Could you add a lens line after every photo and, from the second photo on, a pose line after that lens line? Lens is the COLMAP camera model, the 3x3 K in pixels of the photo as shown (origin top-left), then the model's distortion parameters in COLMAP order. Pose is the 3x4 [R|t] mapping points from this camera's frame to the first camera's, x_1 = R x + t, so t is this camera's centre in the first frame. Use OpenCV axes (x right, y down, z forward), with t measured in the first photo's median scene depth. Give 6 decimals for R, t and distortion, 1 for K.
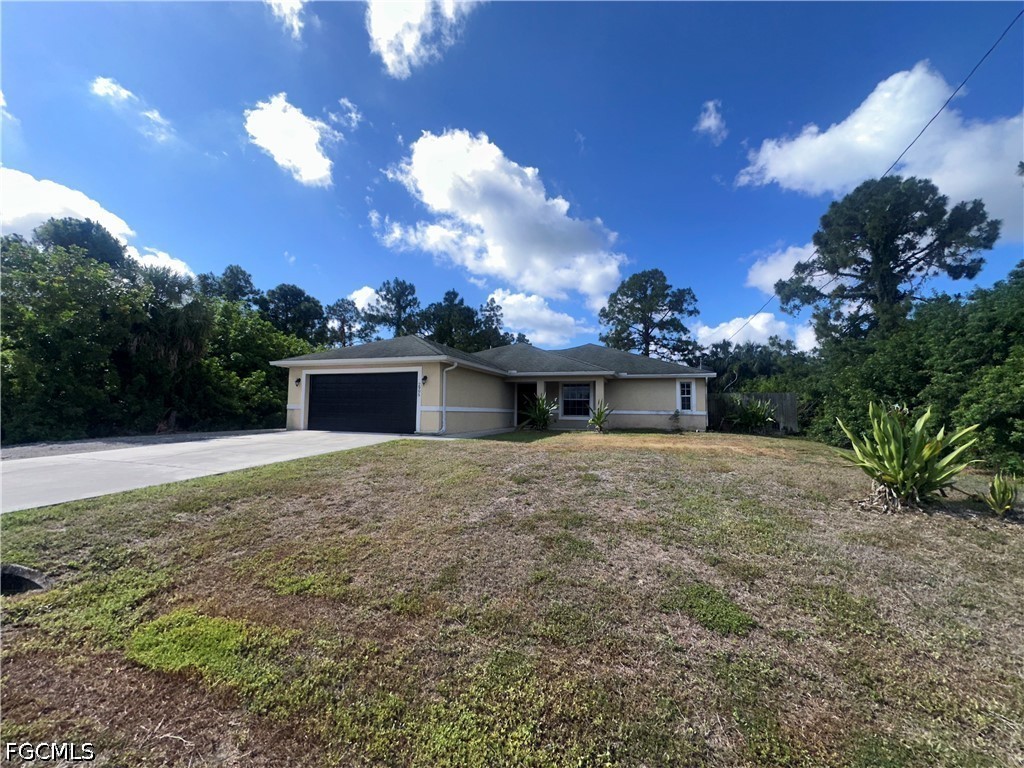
lens RADIAL K [[410.1, 0, 511.2], [0, 410.1, 384.0], [0, 0, 1]] dist [-0.003101, 0.000628]
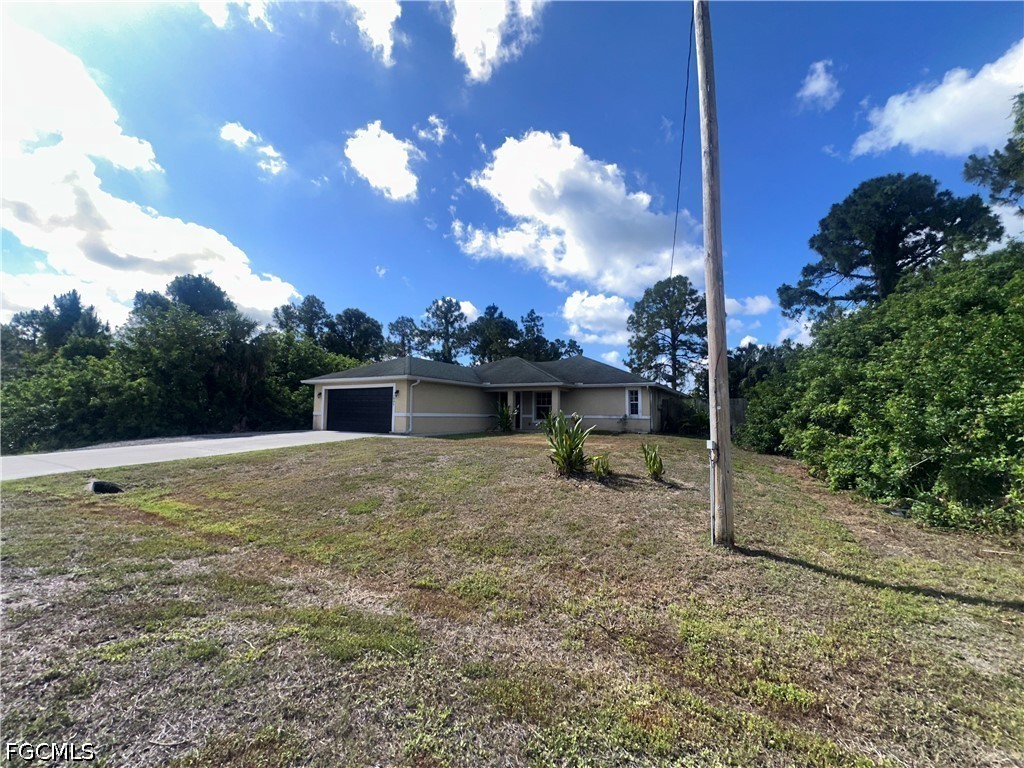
lens RADIAL K [[417.5, 0, 512.0], [0, 417.5, 384.0], [0, 0, 1]] dist [0.008227, 0.000132]
pose [[0.980453, -0.016395, -0.196070, 0.138045], [0.014476, 0.999832, -0.011217, -0.006138], [0.196221, 0.008159, 0.980526, -0.087409]]
